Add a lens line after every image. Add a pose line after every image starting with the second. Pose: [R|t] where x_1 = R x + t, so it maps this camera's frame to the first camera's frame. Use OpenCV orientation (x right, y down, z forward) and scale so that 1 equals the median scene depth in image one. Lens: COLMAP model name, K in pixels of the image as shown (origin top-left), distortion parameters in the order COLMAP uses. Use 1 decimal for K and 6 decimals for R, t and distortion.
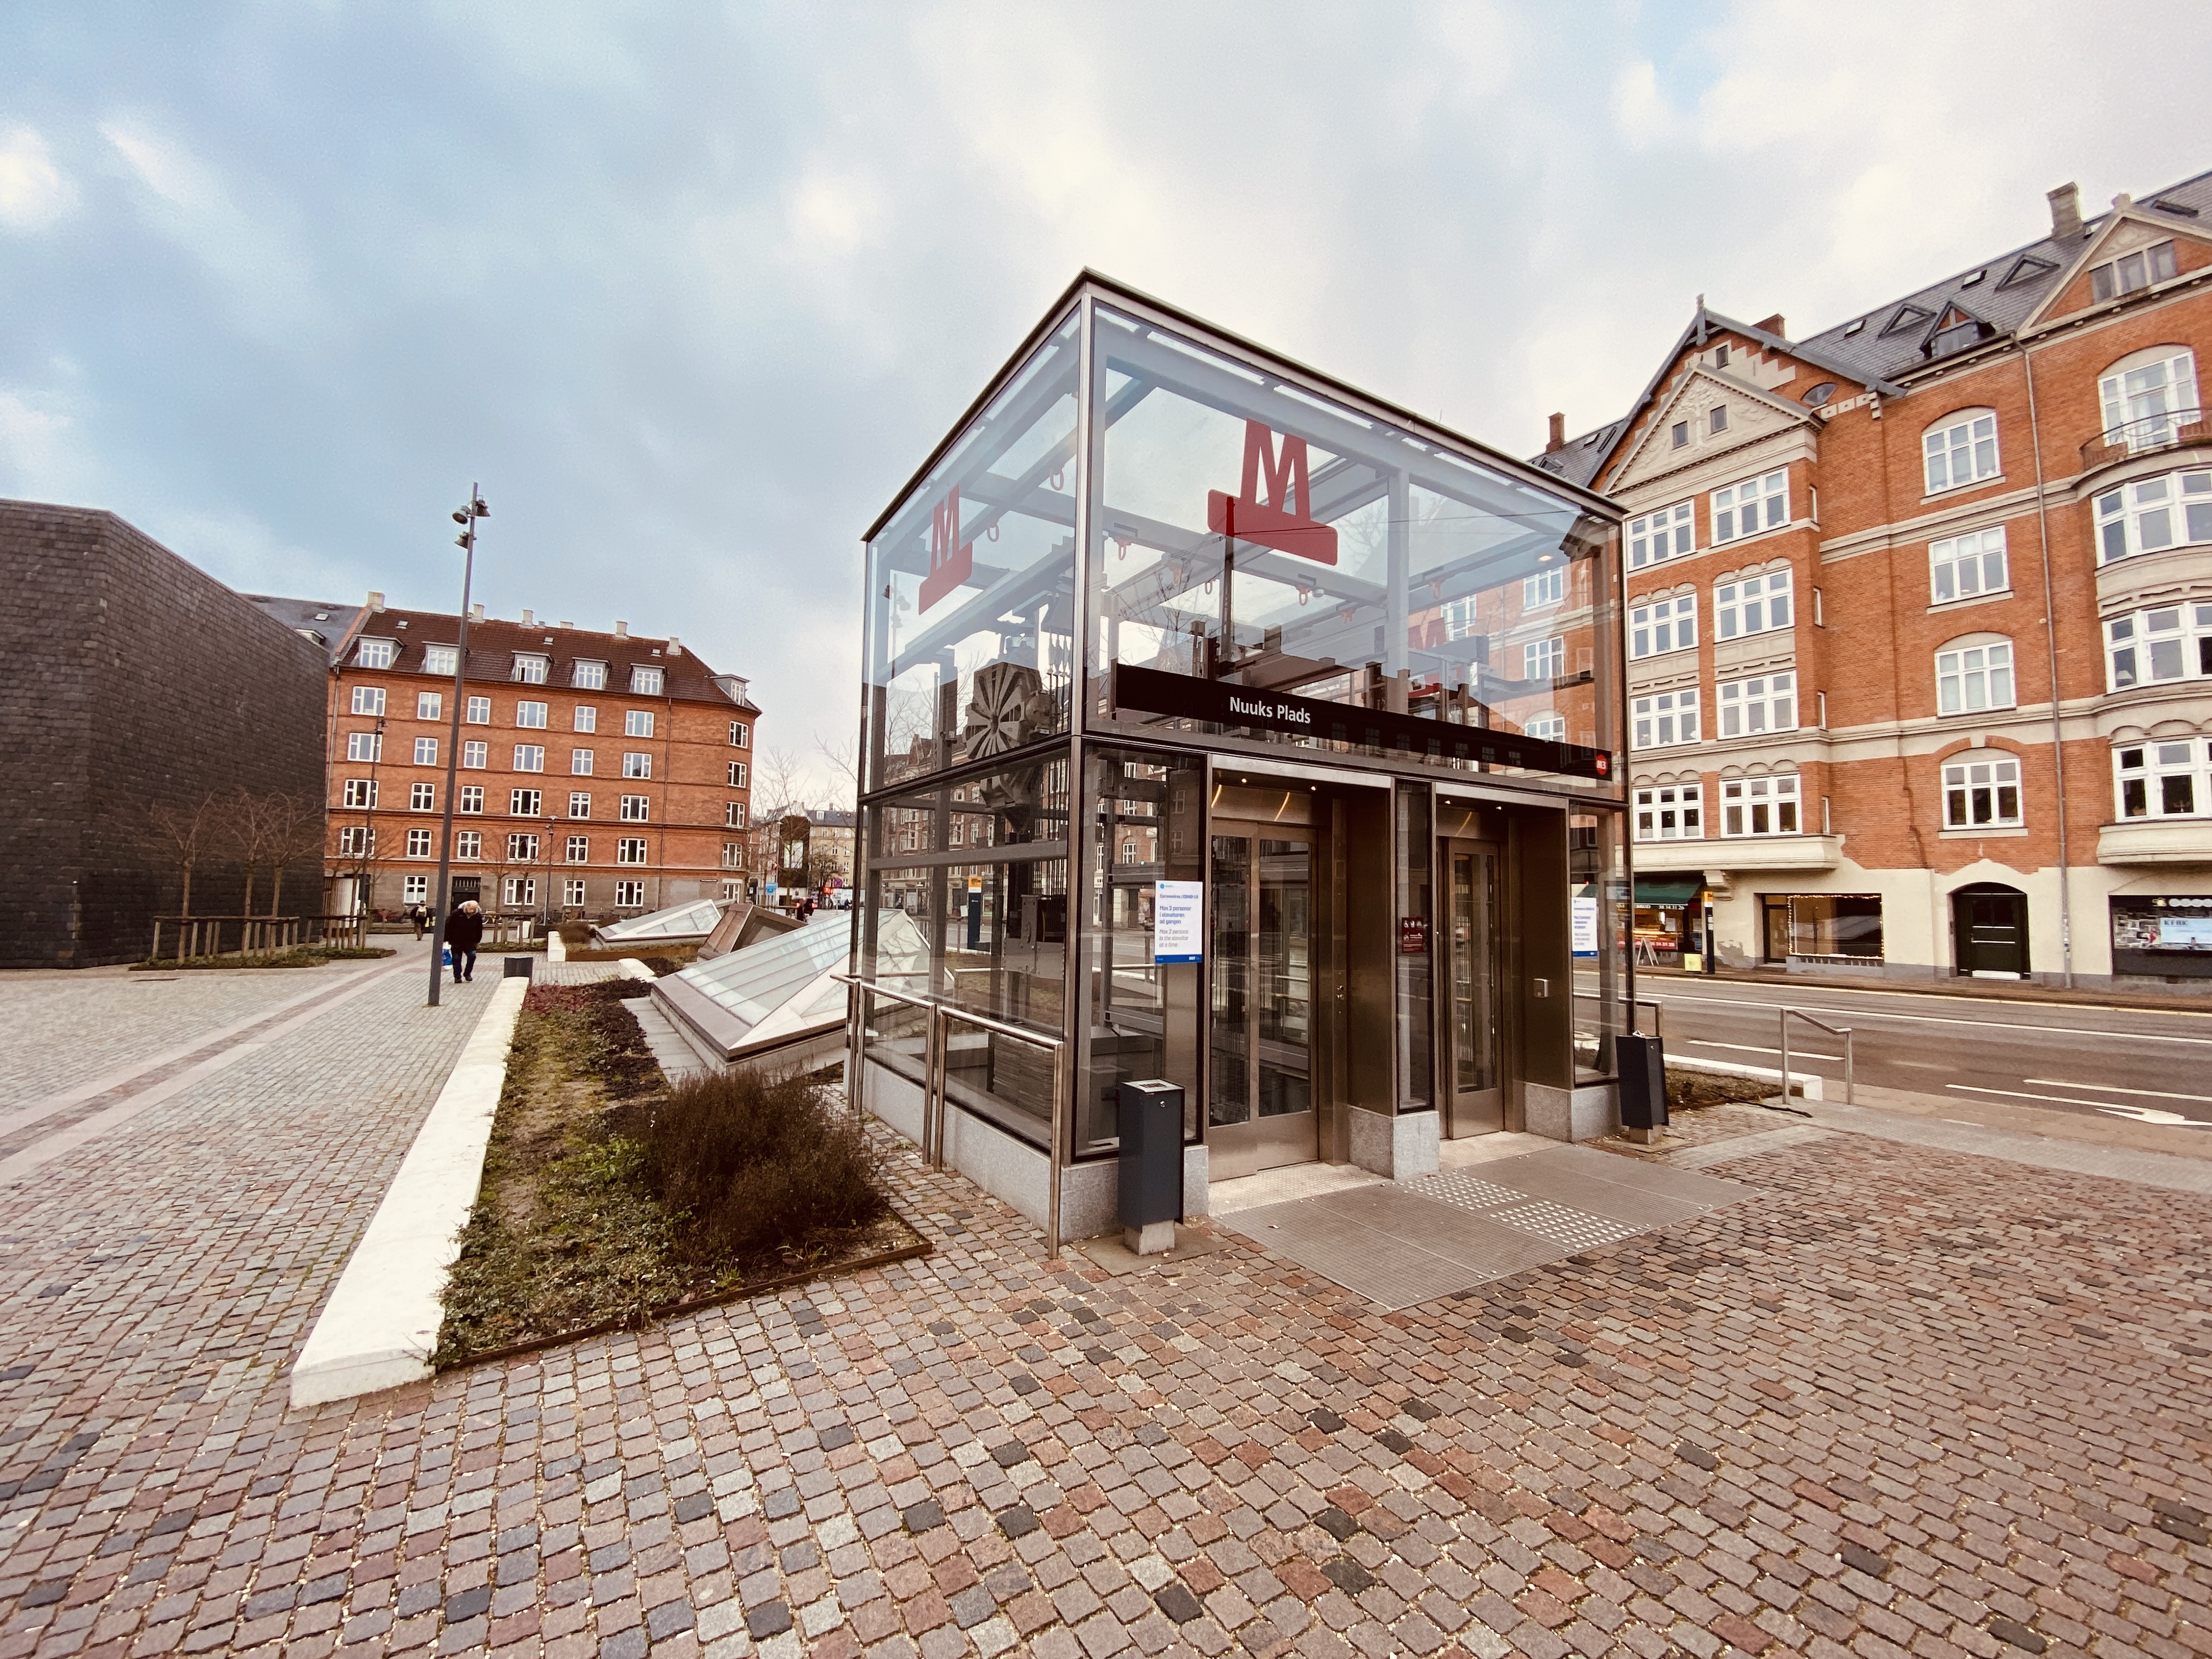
lens RADIAL K [[902.8, 0, 1116.1], [0, 902.8, 834.7], [0, 0, 1]] dist [0.007685, -0.014193]
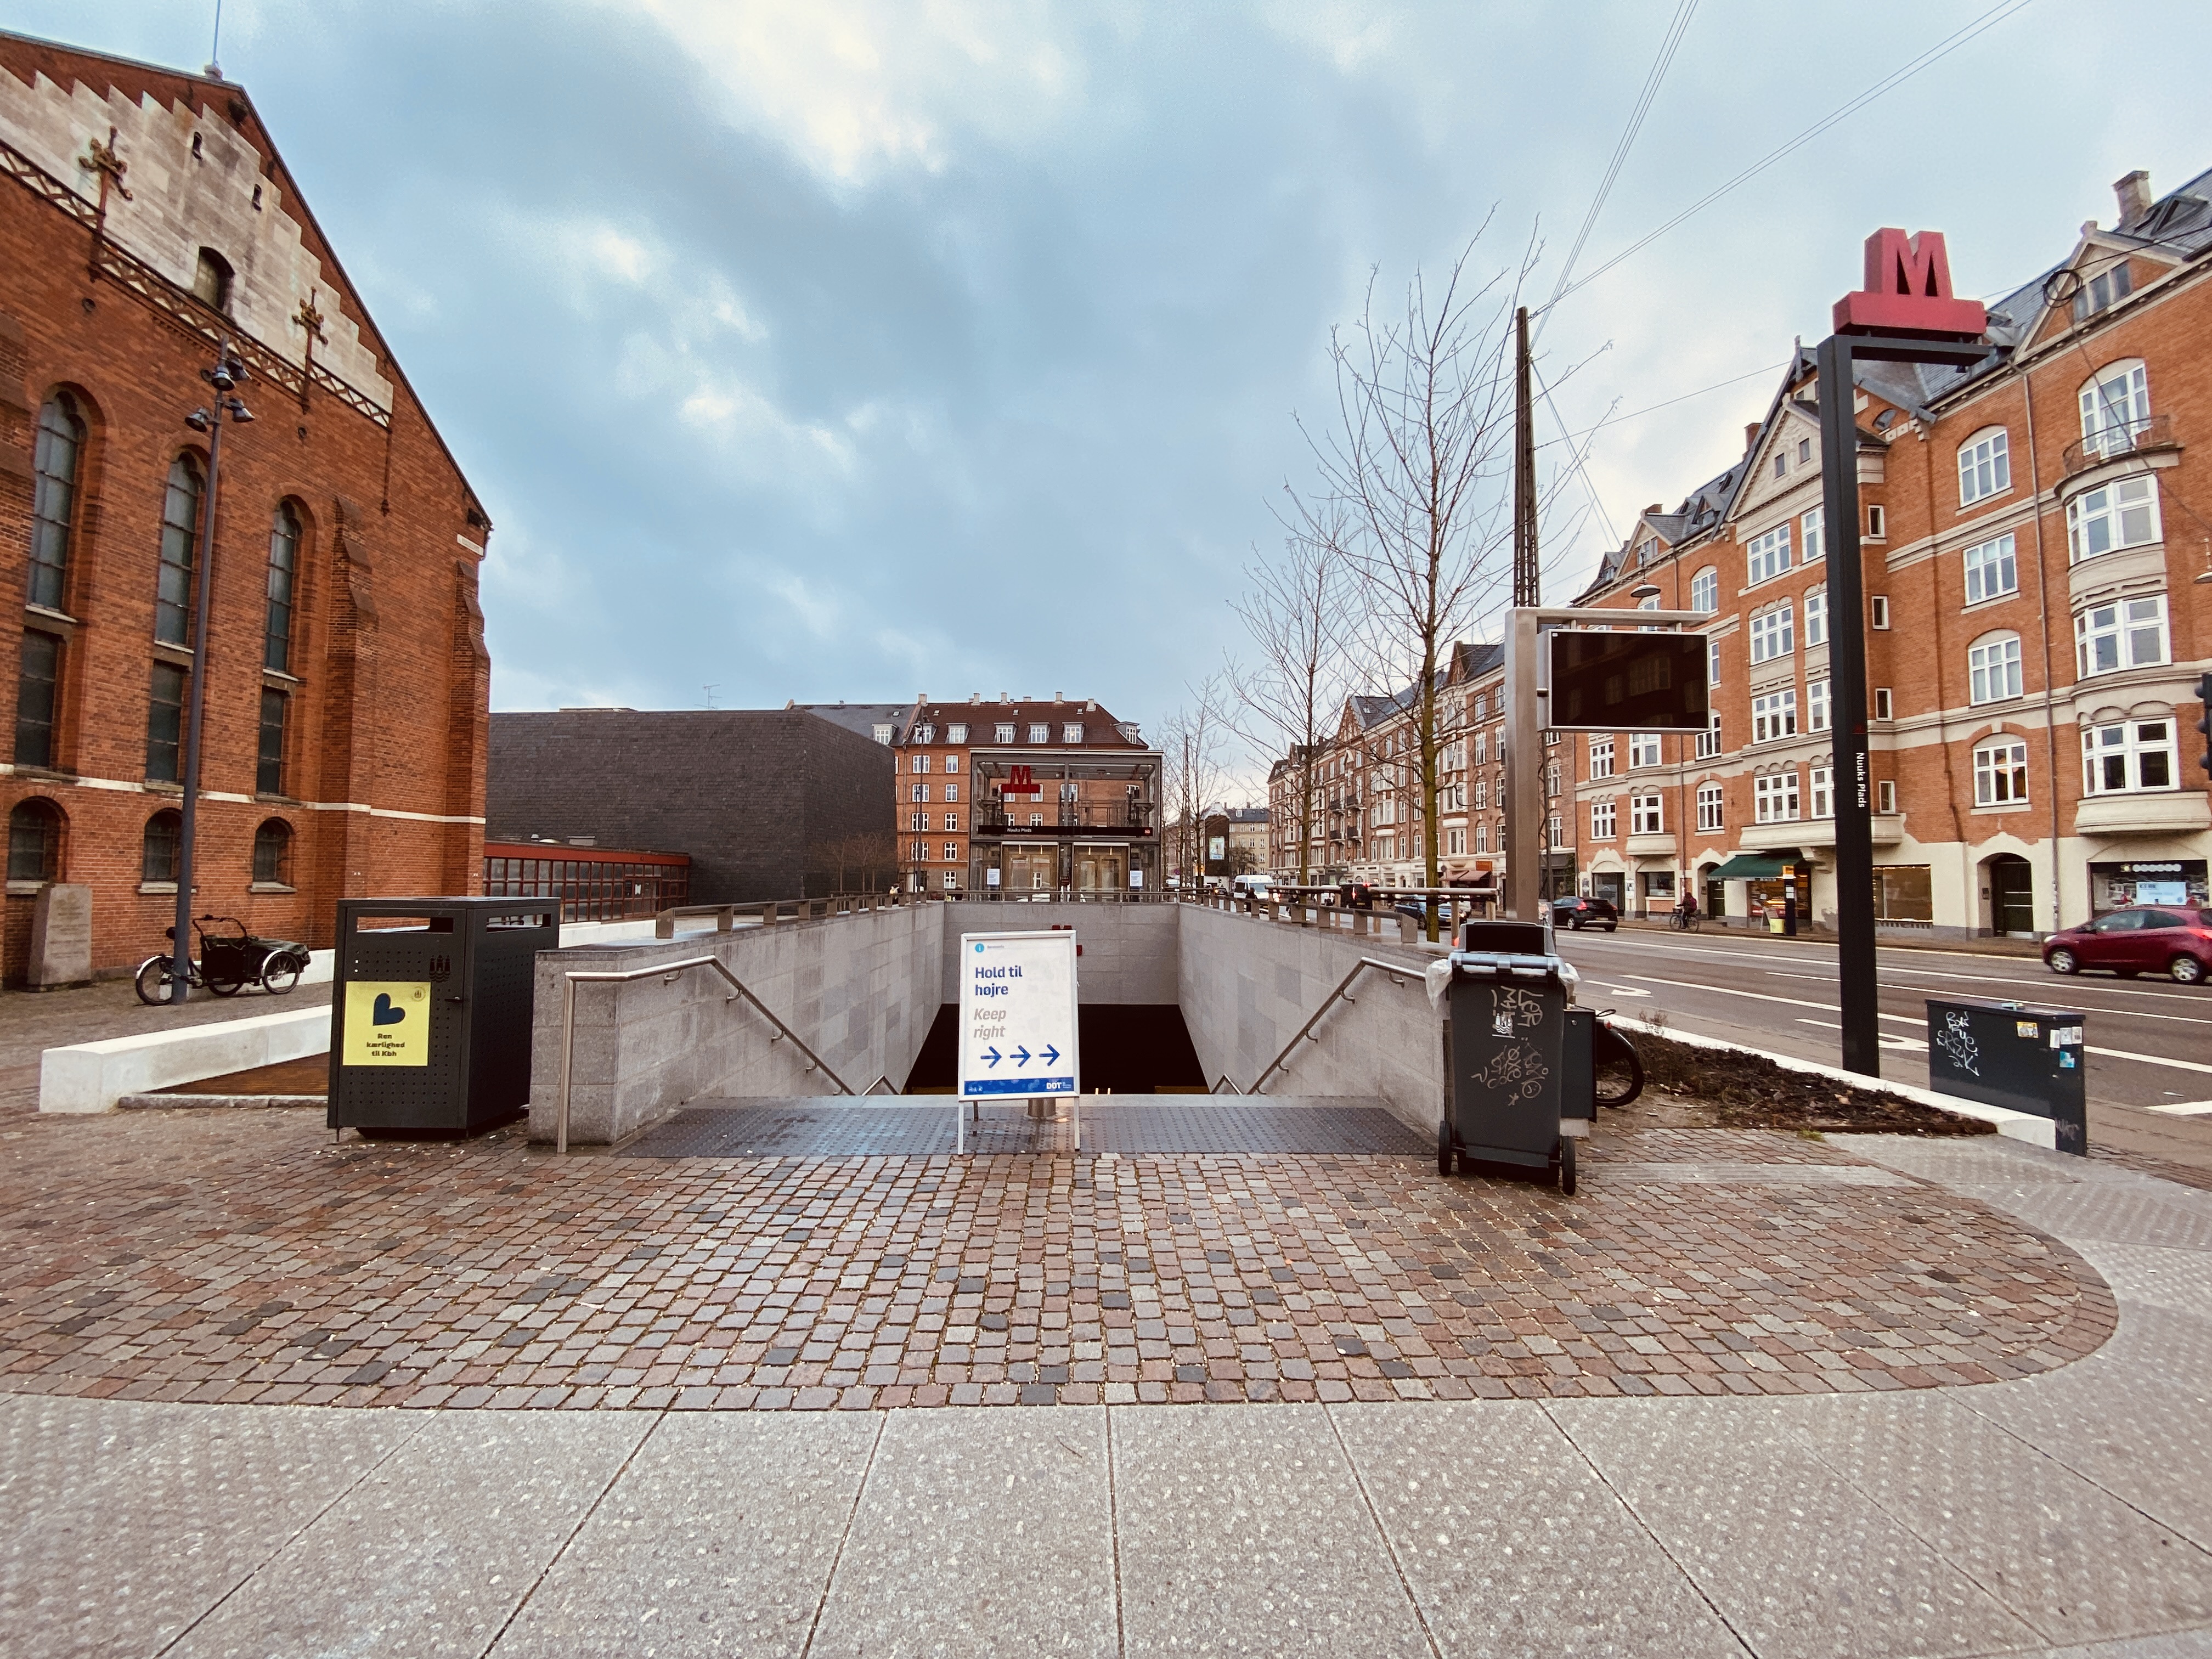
lens RADIAL K [[902.8, 0, 1117.4], [0, 902.8, 829.2], [0, 0, 1]] dist [0.007685, -0.014193]
pose [[0.873927, -0.040282, -0.484386, 0.504647], [0.043522, 0.999042, -0.004559, -0.018261], [0.484106, -0.017097, 0.874843, -0.483353]]
